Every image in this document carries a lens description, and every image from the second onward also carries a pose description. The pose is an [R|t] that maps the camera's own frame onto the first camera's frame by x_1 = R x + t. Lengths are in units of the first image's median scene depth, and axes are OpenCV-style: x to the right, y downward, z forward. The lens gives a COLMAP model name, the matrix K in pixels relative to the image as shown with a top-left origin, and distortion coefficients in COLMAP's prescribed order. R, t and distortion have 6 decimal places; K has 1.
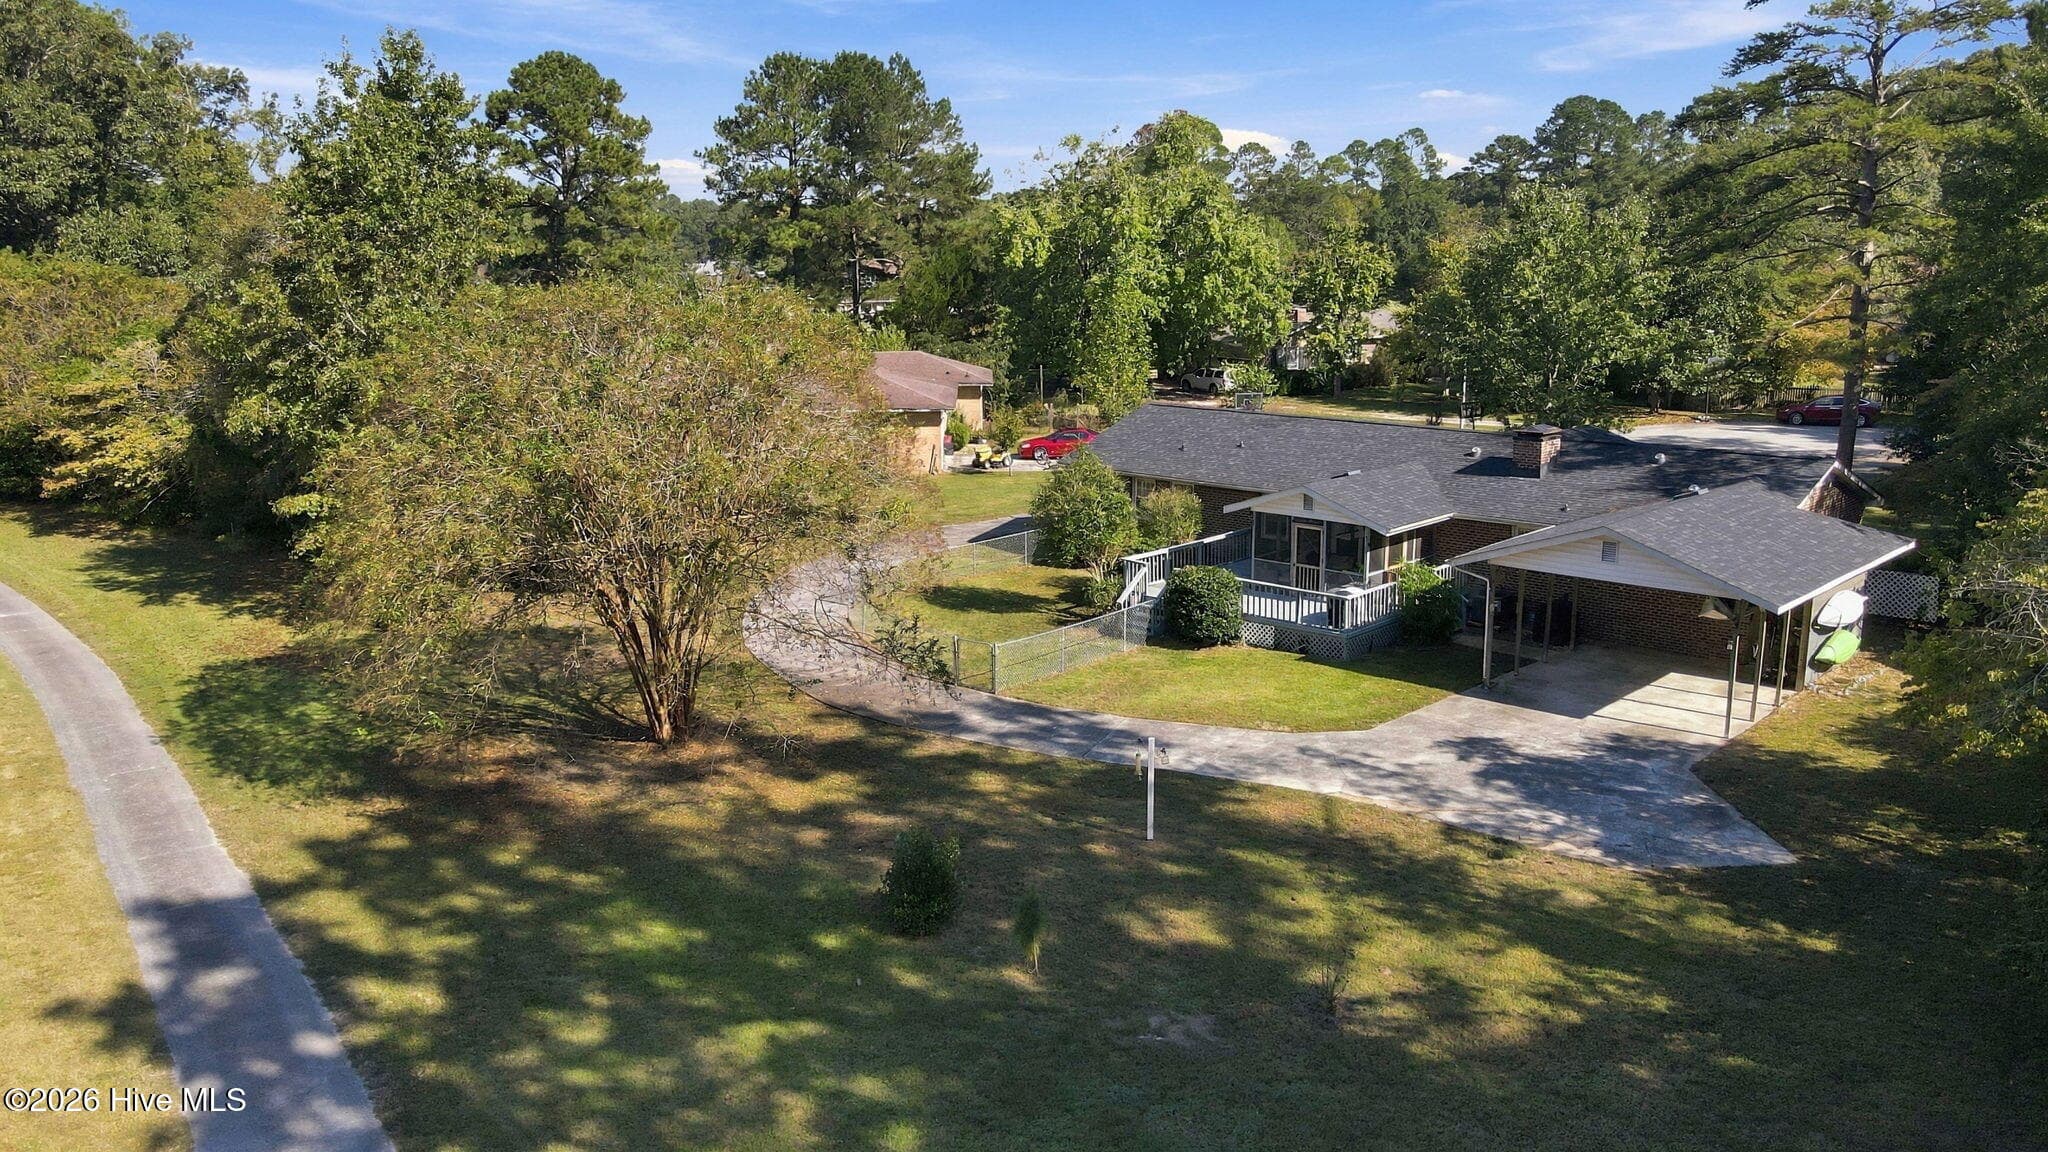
lens RADIAL K [[1525.6, 0, 1021.5], [0, 1525.6, 562.8], [0, 0, 1]] dist [0.006755, 0.000434]
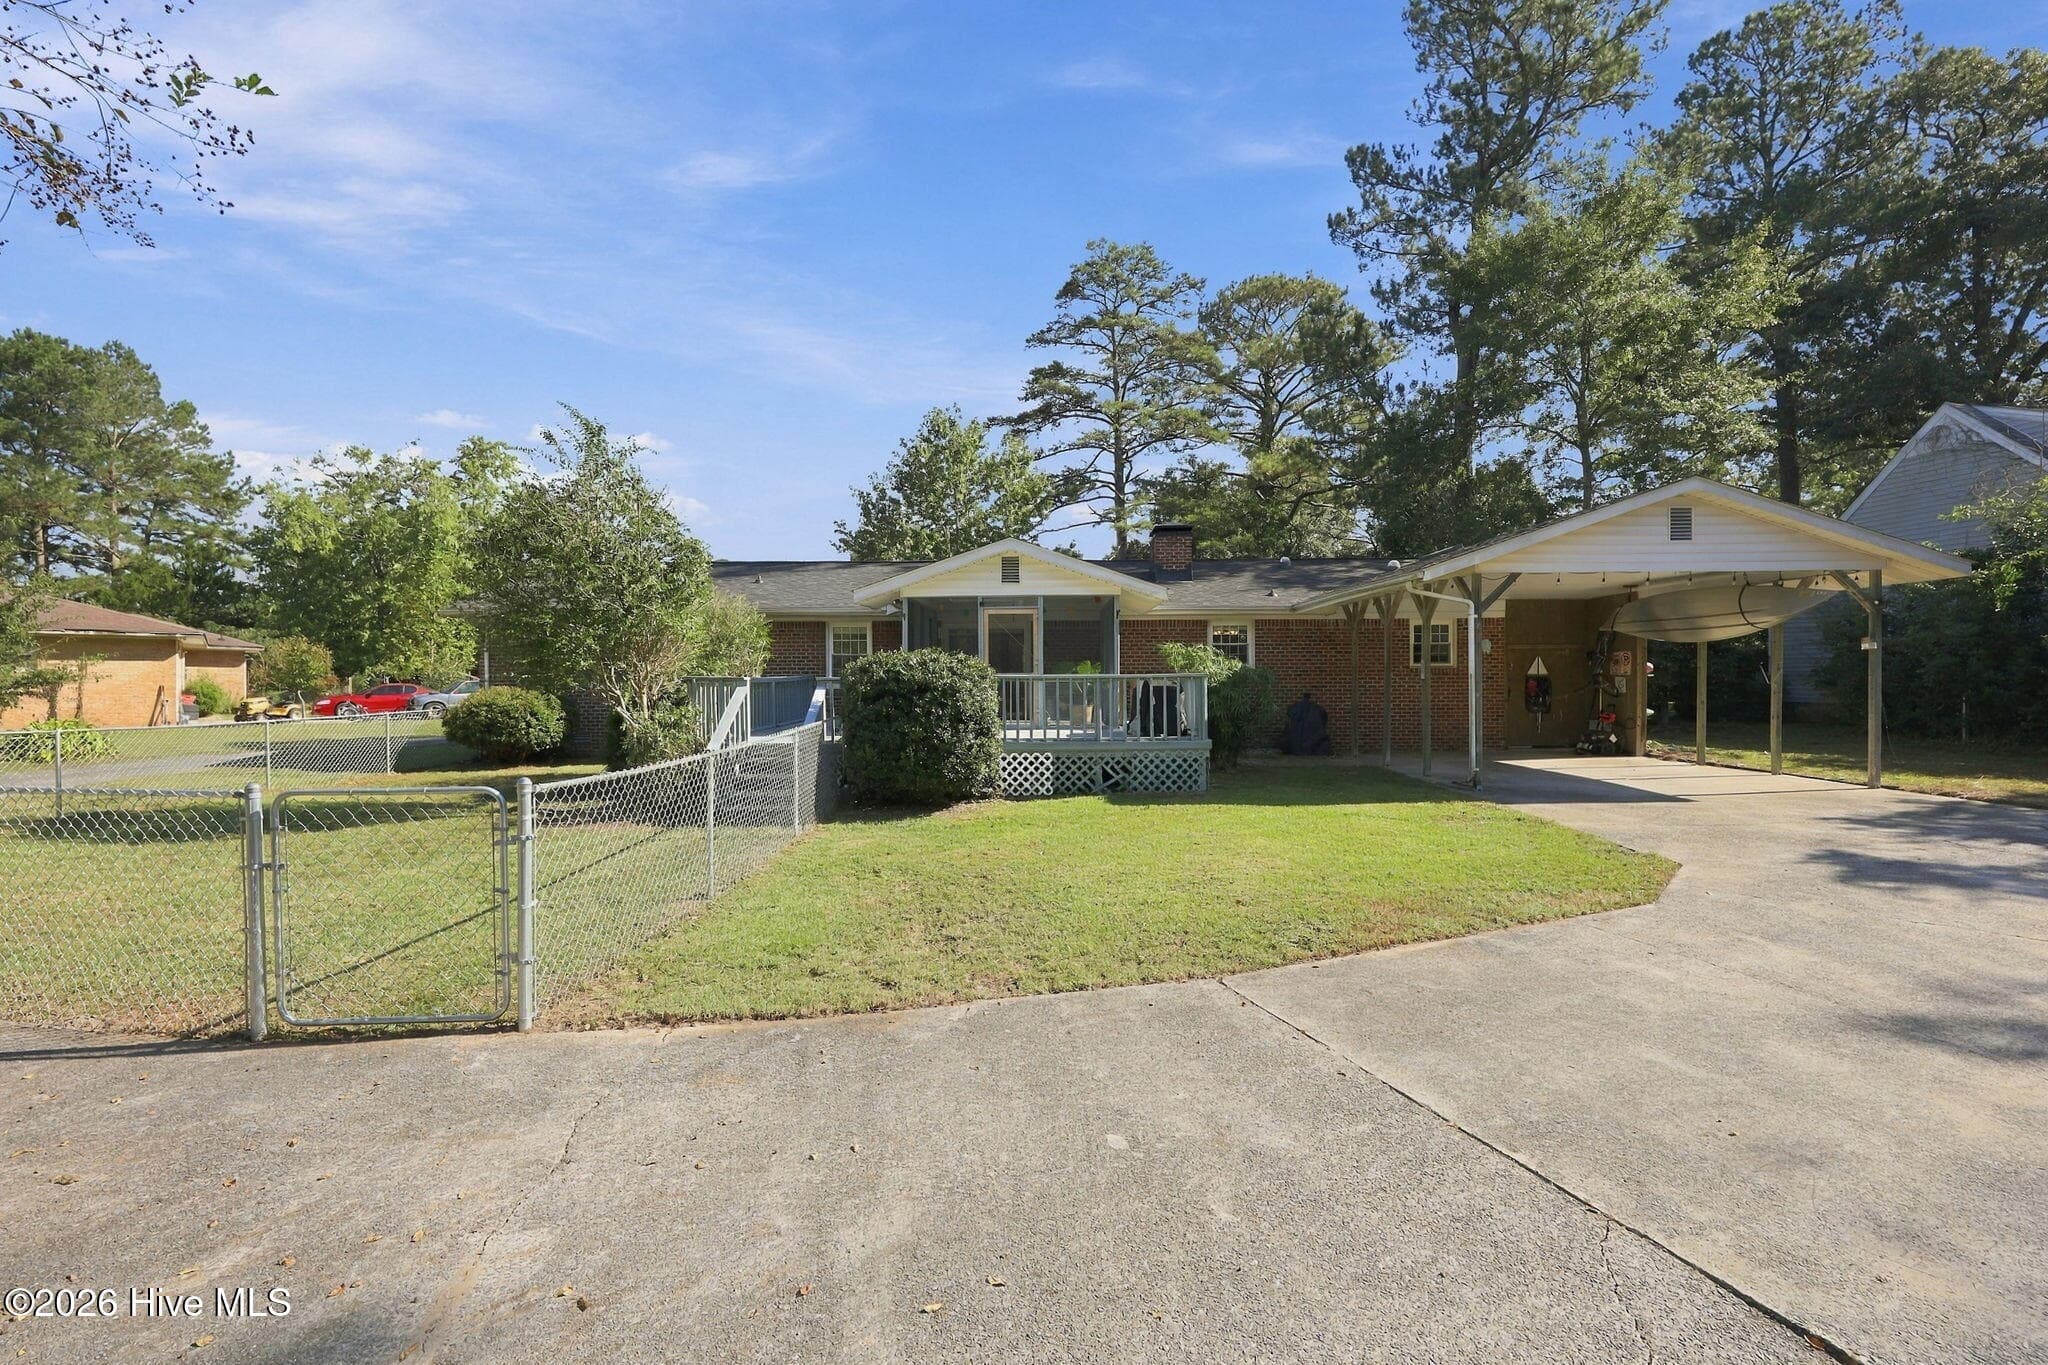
lens RADIAL K [[835.0, 0, 1017.7], [0, 835.0, 682.6], [0, 0, 1]] dist [0.000246, 0.000620]
pose [[0.739234, 0.007364, 0.673408, -0.039977], [0.136099, 0.977674, -0.160094, 0.060302], [-0.659553, 0.209997, 0.721728, 0.752239]]
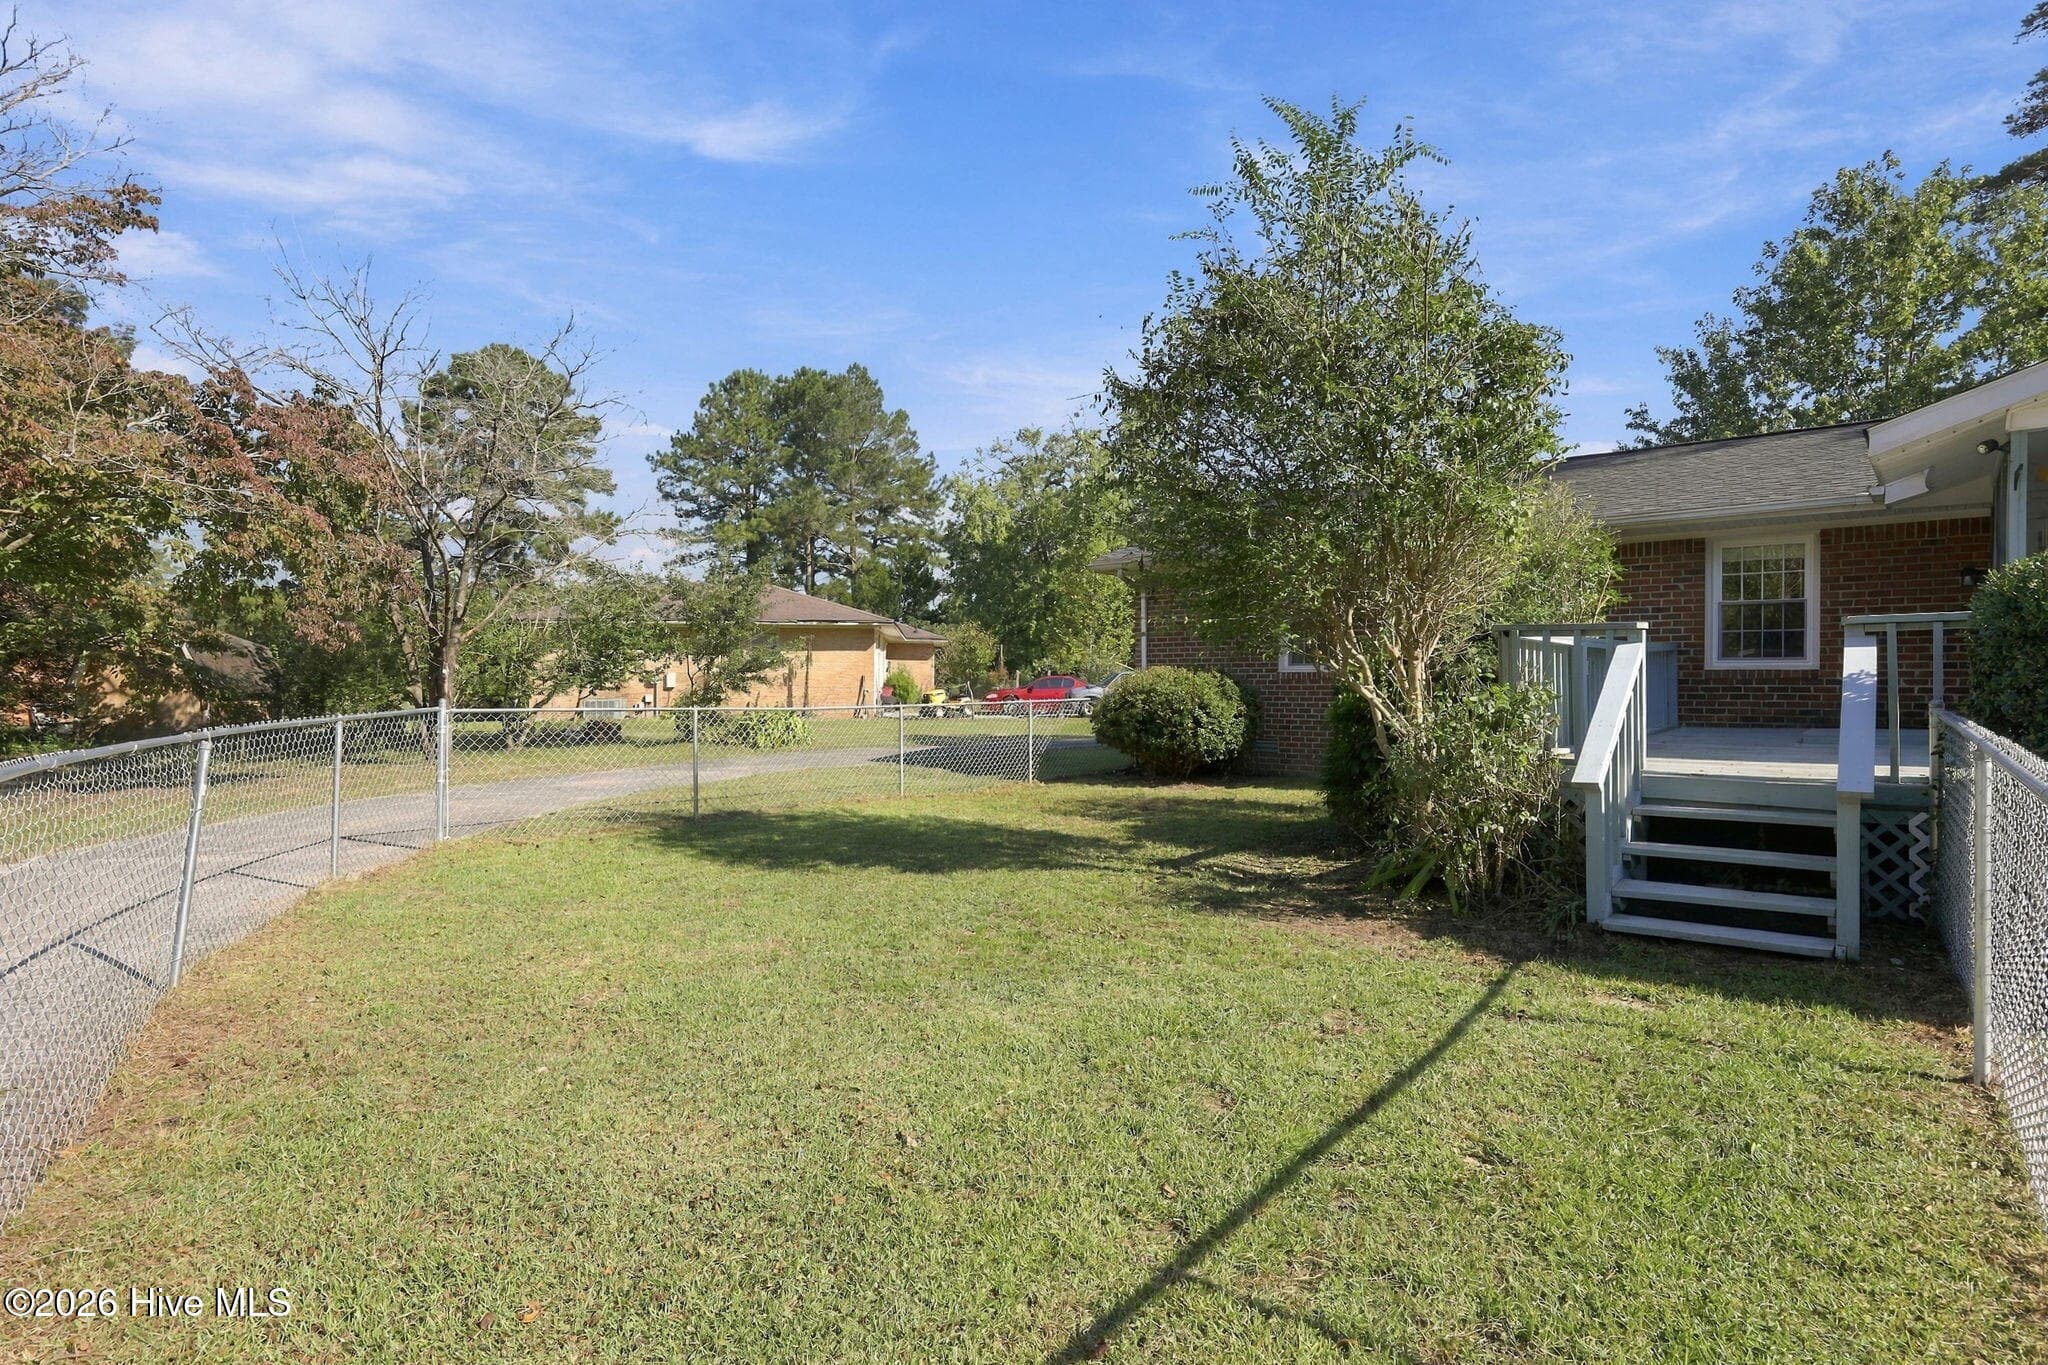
lens RADIAL K [[1038.0, 0, 1027.8], [0, 1038.0, 693.2], [0, 0, 1]] dist [-0.000733, -0.000094]
pose [[0.997987, 0.011421, 0.062379, -0.018544], [0.001398, 0.979448, -0.201690, 0.041794], [-0.063401, 0.201371, 0.977461, 0.876774]]
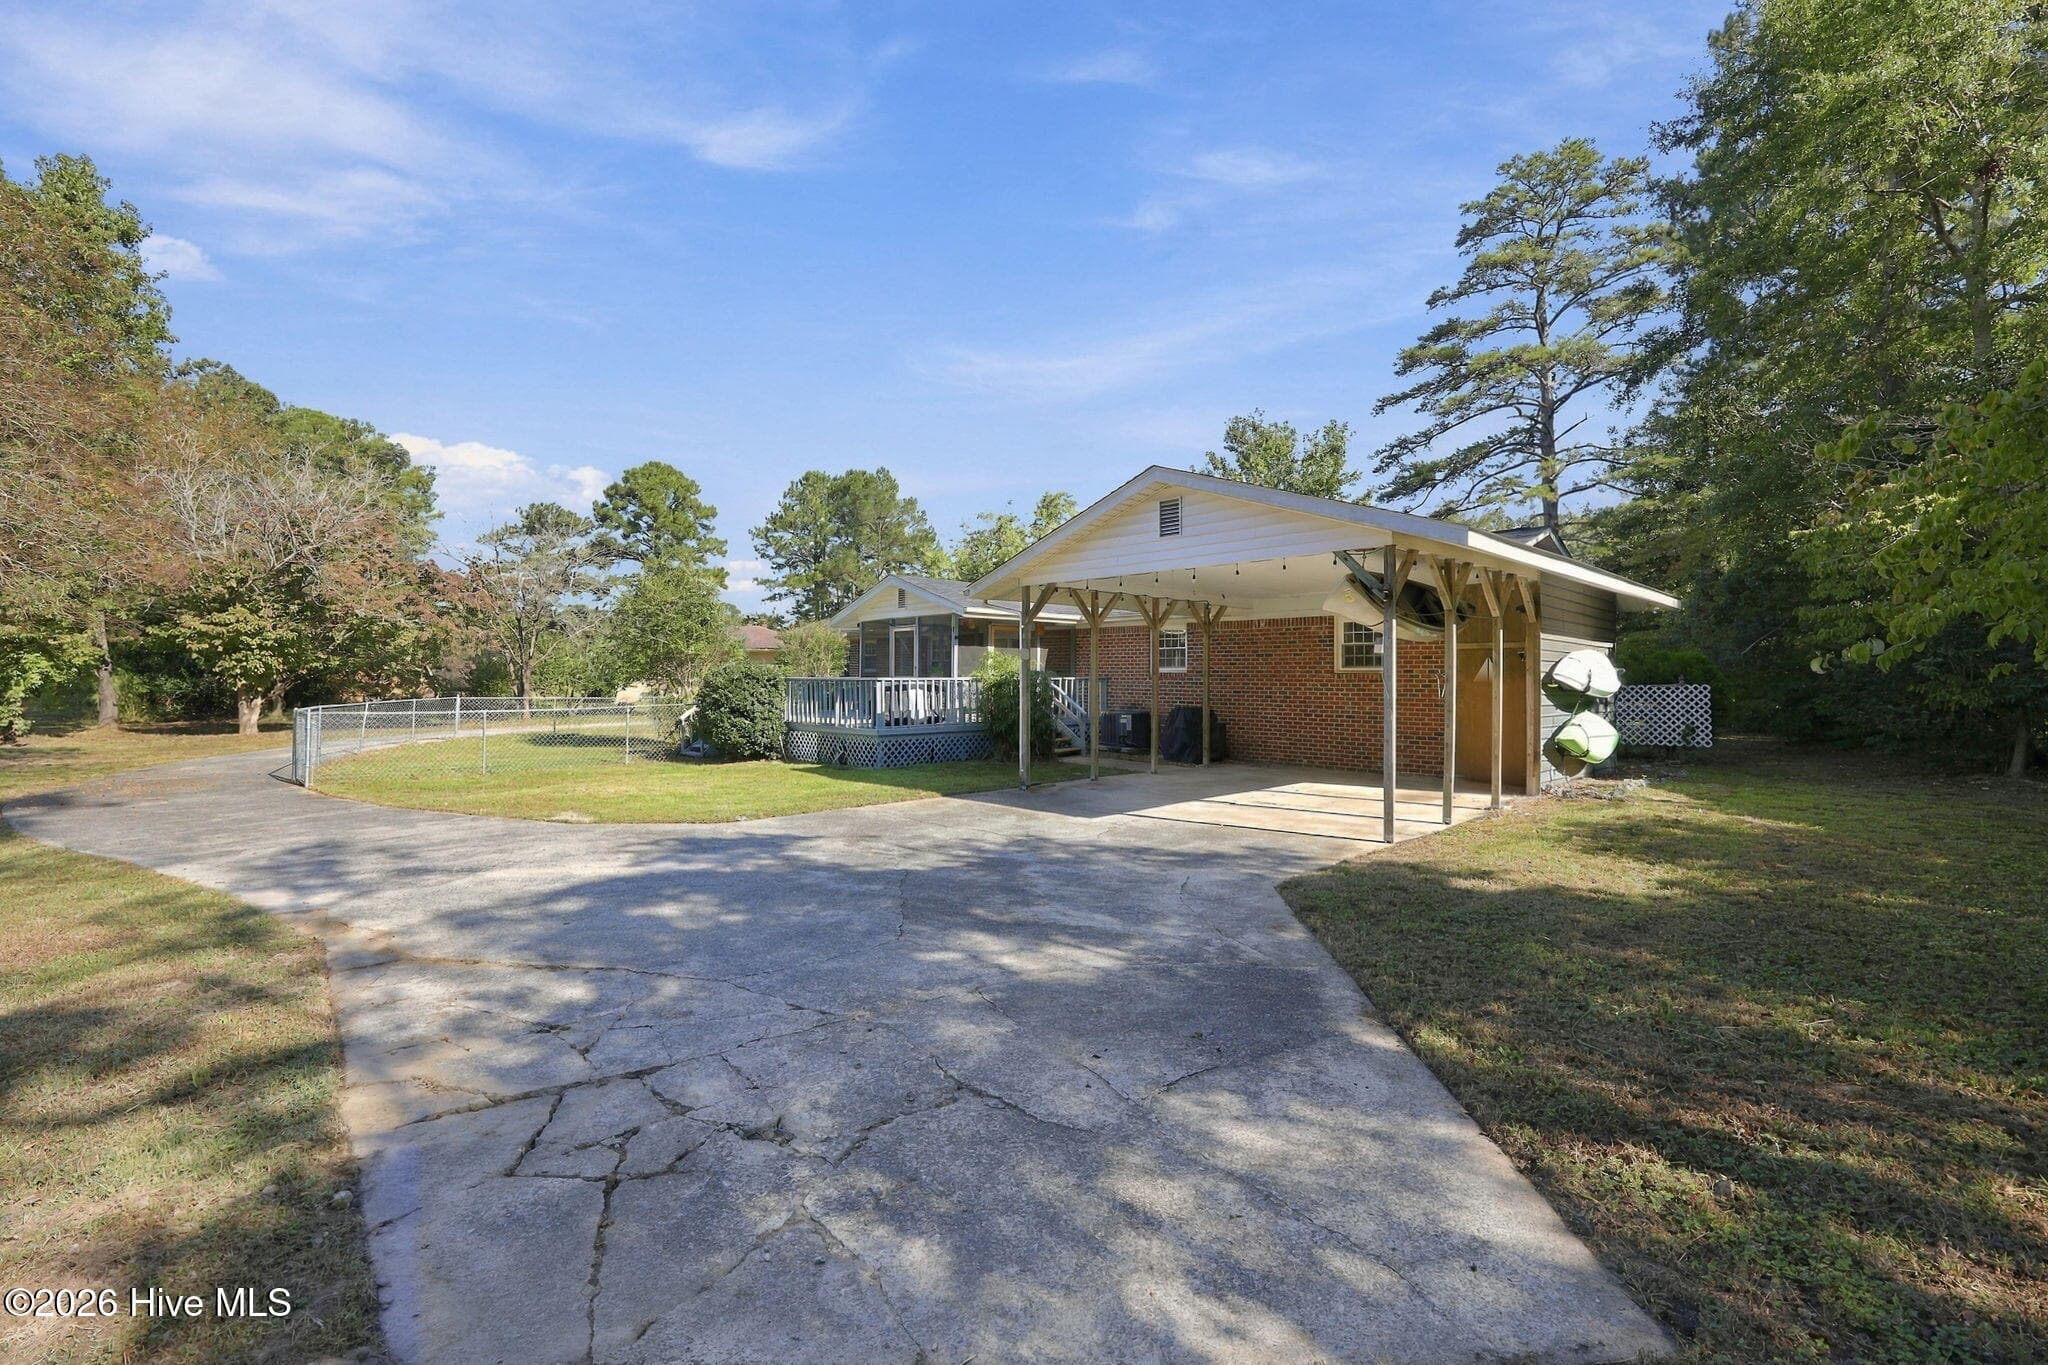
lens RADIAL K [[835.0, 0, 1039.5], [0, 835.0, 676.8], [0, 0, 1]] dist [0.000246, 0.000620]
pose [[0.998843, 0.018254, -0.044501, 0.280417], [-0.027123, 0.977817, -0.207697, 0.093244], [0.039723, 0.208663, 0.977181, 0.563439]]
